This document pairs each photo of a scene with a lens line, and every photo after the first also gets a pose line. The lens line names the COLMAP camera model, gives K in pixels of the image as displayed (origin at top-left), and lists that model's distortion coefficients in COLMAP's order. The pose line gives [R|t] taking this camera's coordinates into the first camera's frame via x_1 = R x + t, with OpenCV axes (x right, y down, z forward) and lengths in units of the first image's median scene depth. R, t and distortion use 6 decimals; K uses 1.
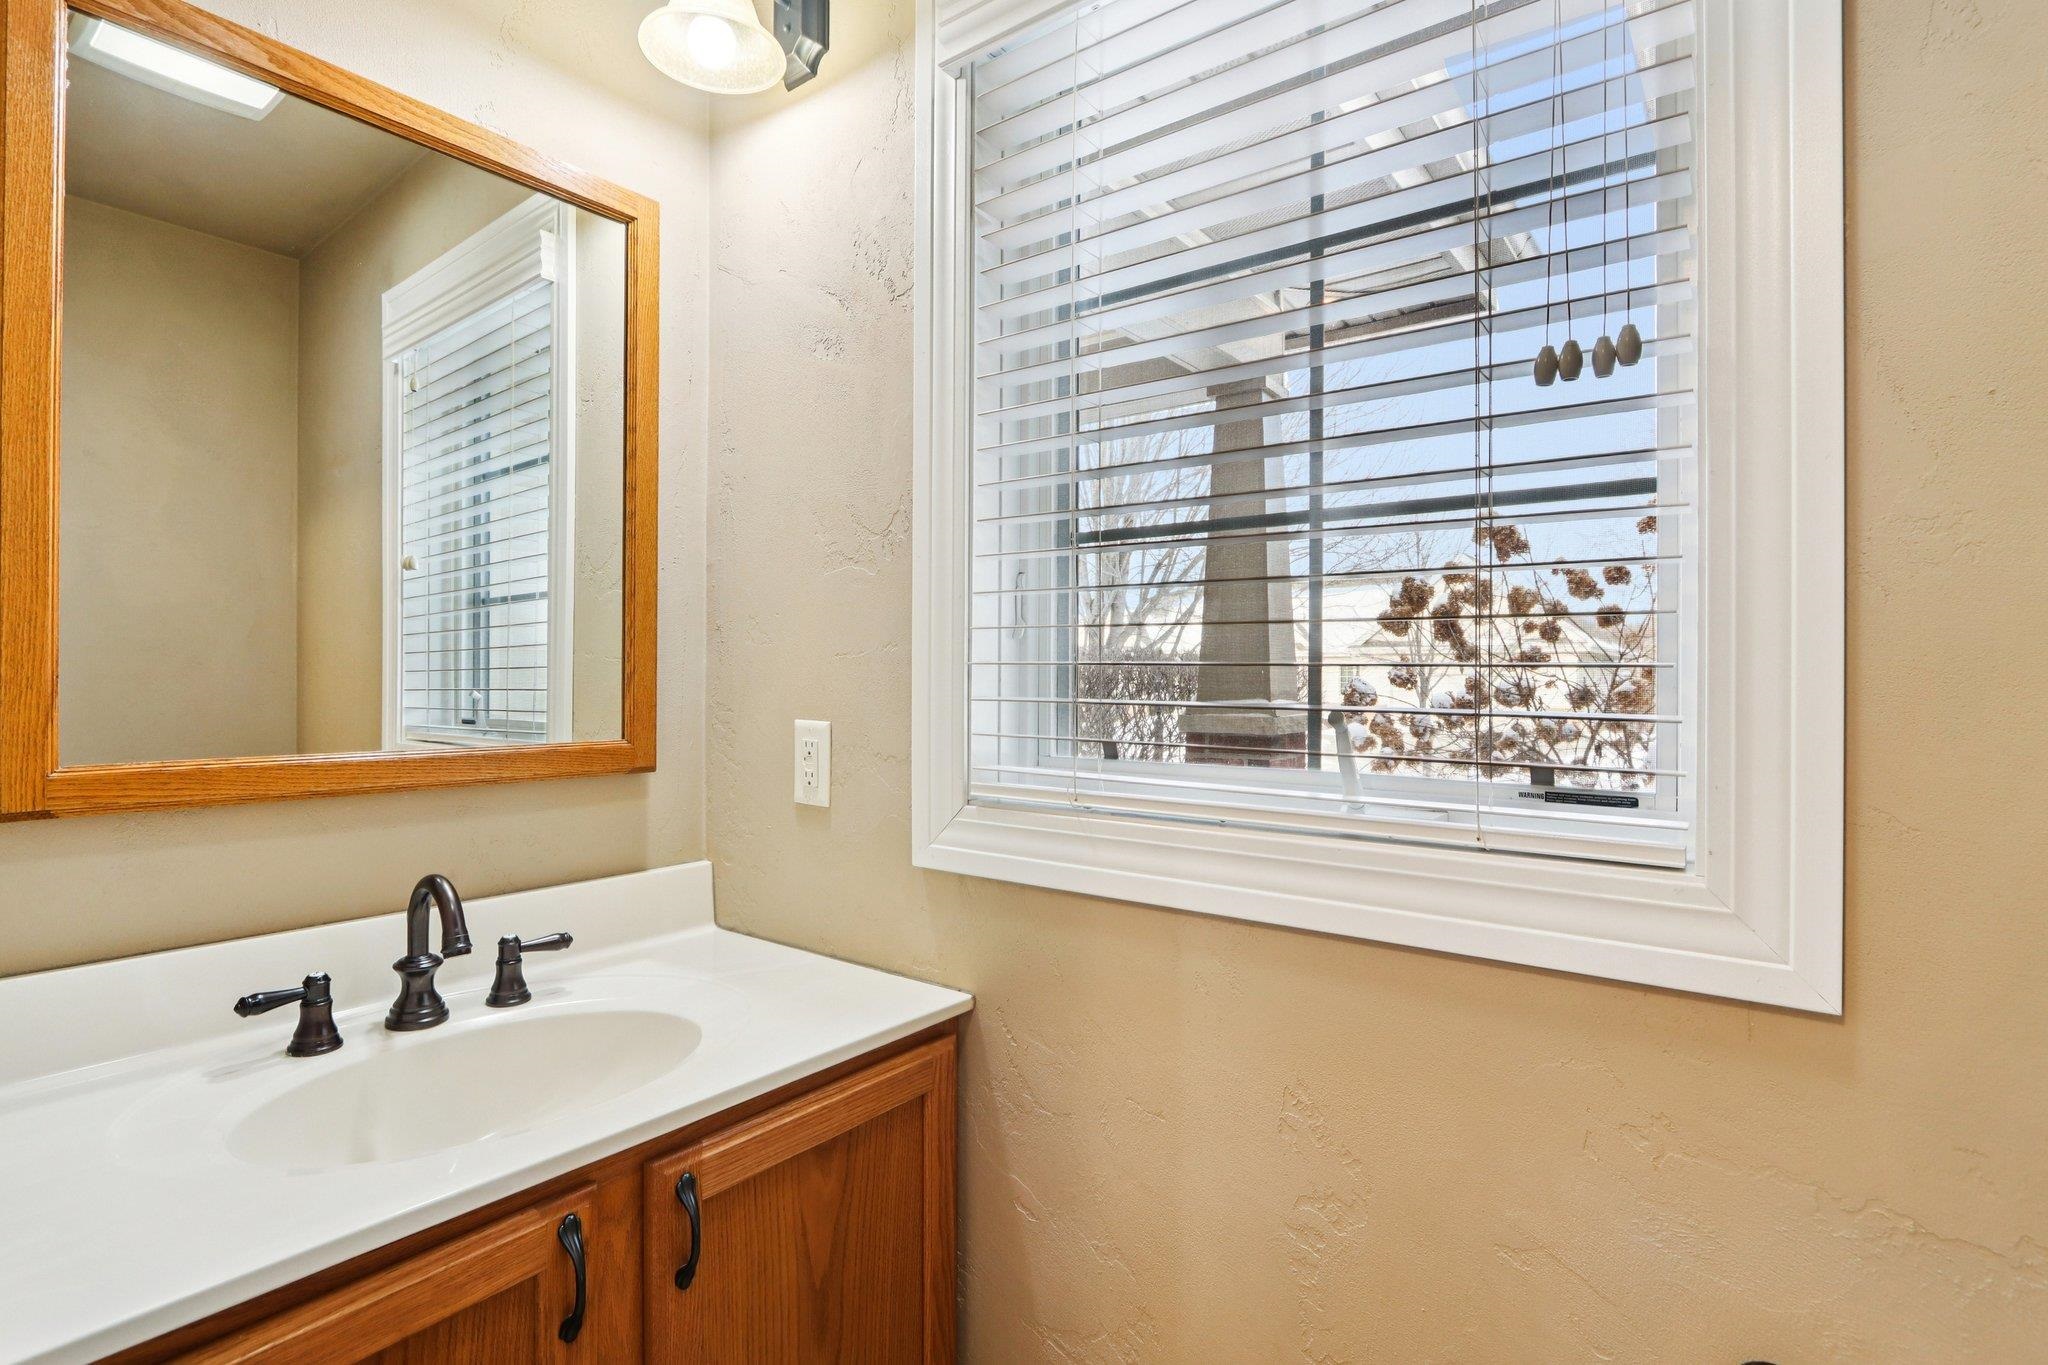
lens RADIAL K [[973.6, 0, 1023.0], [0, 973.6, 667.1], [0, 0, 1]] dist [-0.011823, 0.000970]
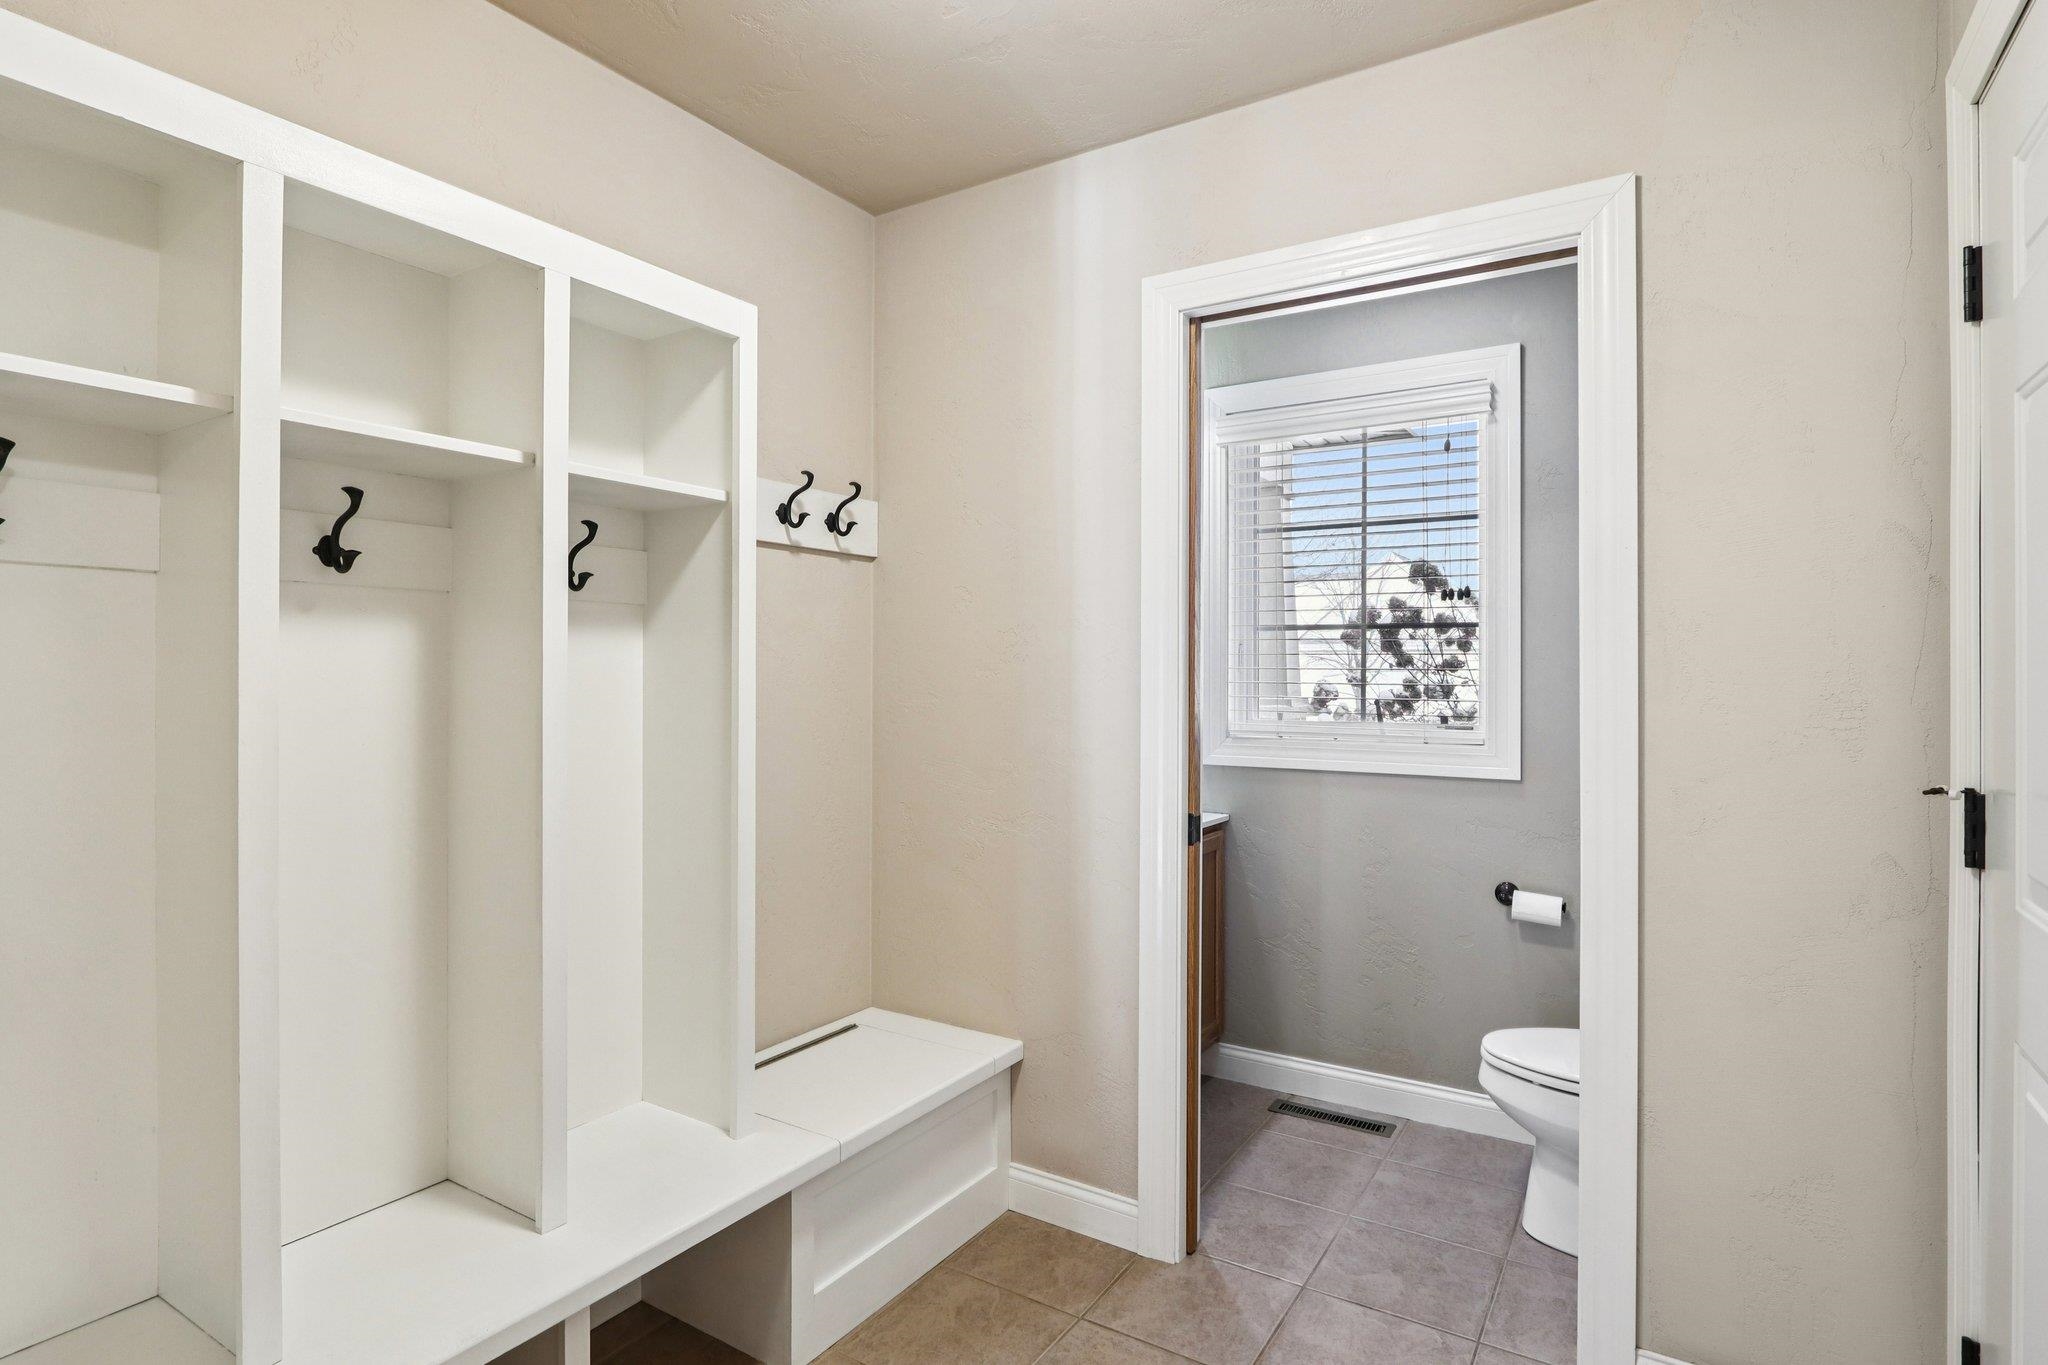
lens RADIAL K [[1068.1, 0, 1024.0], [0, 1068.1, 682.5], [0, 0, 1]] dist [-0.002224, -0.000131]
pose [[0.995380, -0.006880, 0.095766, -0.211098], [0.005175, 0.999824, 0.018037, -0.014096], [-0.095873, -0.017458, 0.995240, -0.424933]]
